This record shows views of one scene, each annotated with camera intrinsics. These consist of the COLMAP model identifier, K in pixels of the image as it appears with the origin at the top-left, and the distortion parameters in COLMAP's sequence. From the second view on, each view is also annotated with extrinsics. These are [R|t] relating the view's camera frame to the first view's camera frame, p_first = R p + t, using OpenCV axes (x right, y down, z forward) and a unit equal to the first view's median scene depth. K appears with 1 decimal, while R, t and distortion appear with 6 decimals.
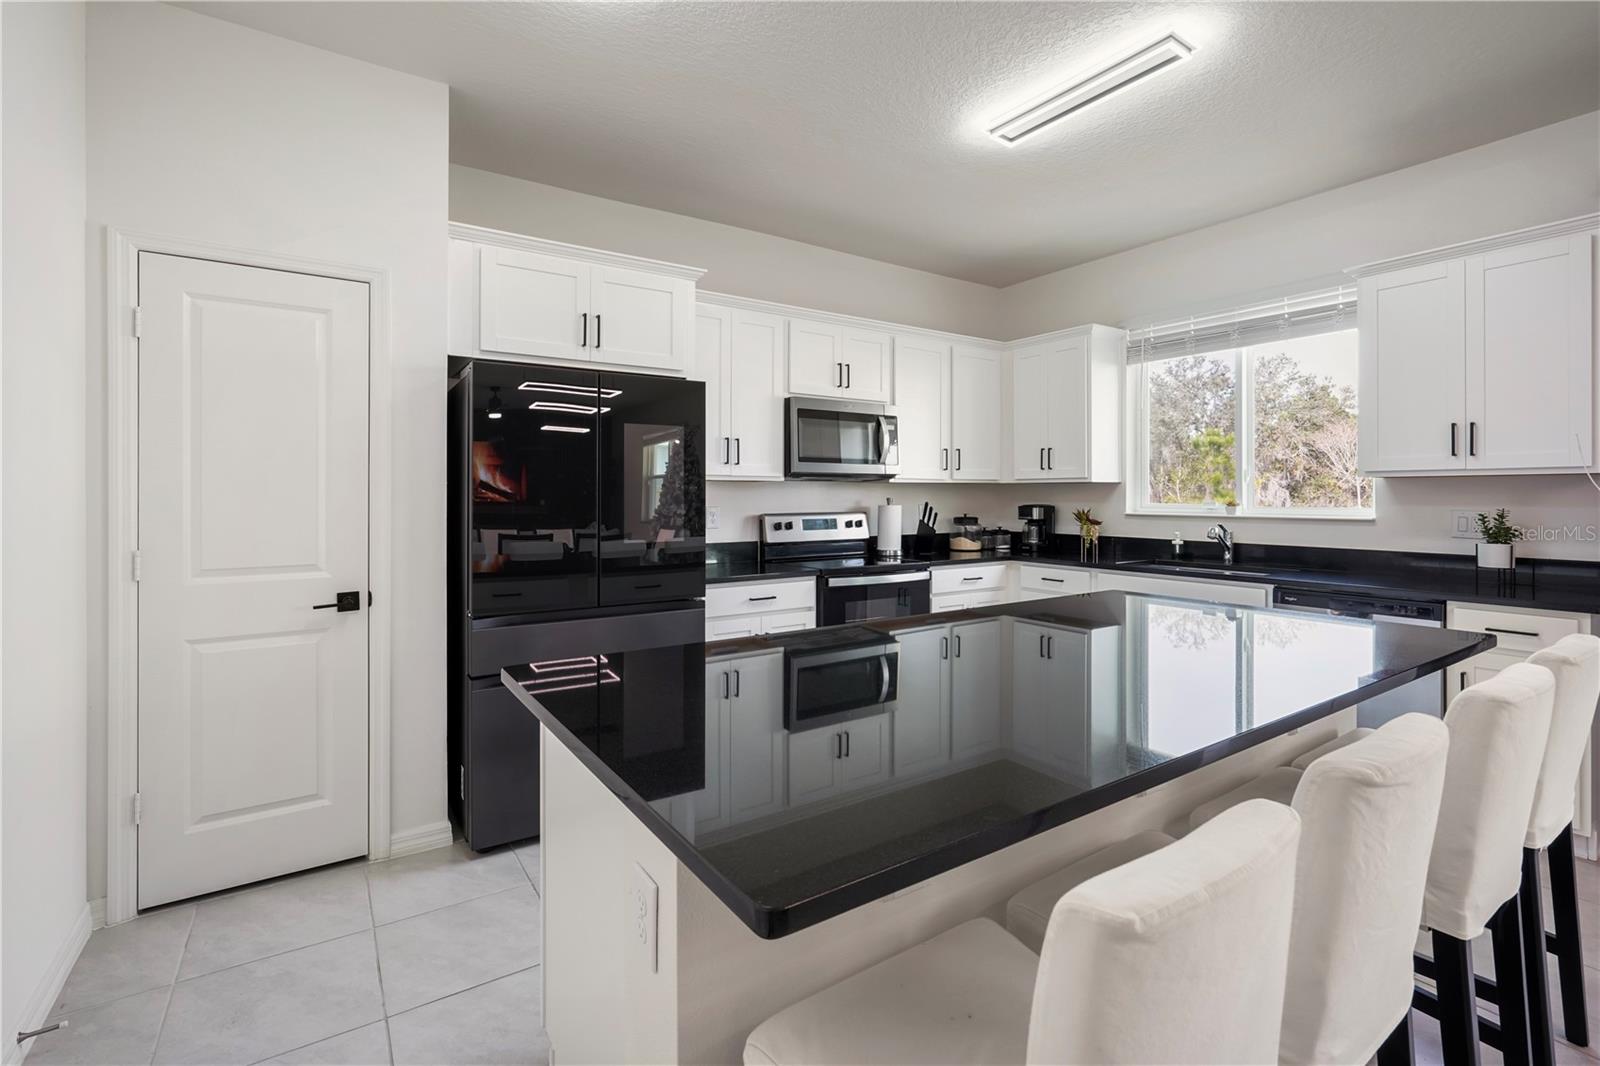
lens RADIAL K [[721.9, 0, 801.7], [0, 721.9, 497.1], [0, 0, 1]] dist [-0.000052, 0.001590]
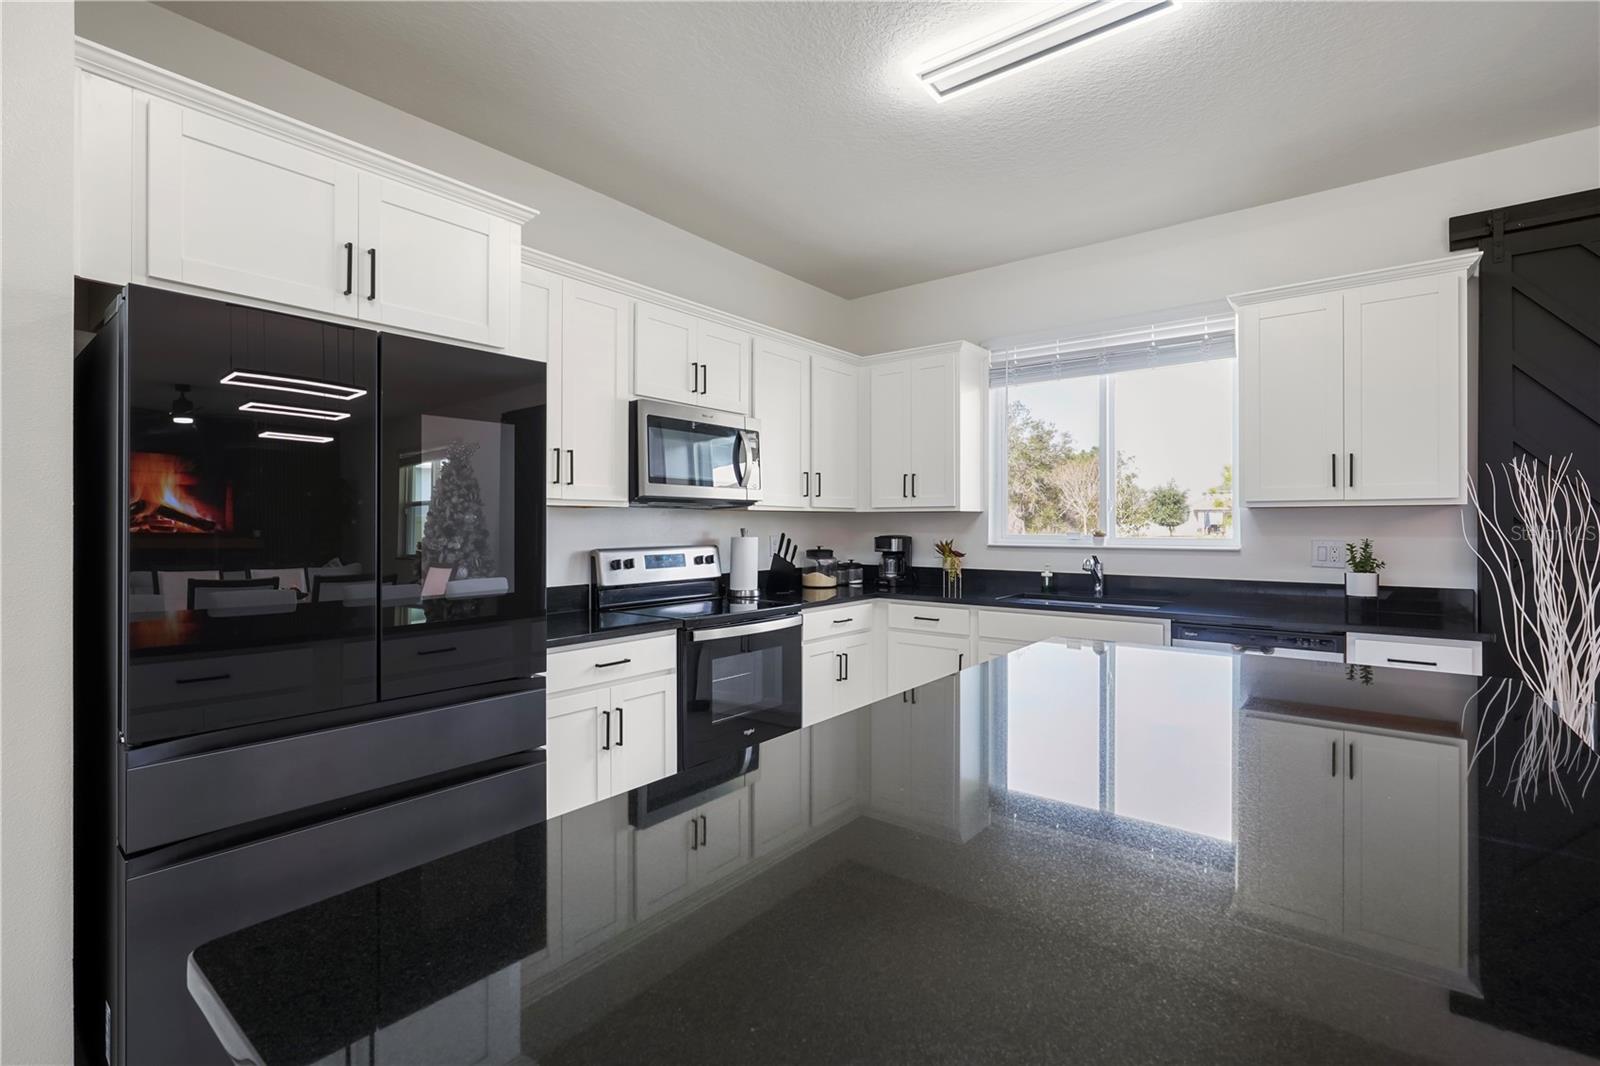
lens RADIAL K [[721.9, 0, 800.1], [0, 721.9, 525.3], [0, 0, 1]] dist [-0.000052, 0.001590]
pose [[0.954257, -0.000332, 0.298986, -0.077005], [0.001047, 0.999997, -0.002228, -0.000841], [-0.298985, 0.002439, 0.954255, 0.187346]]
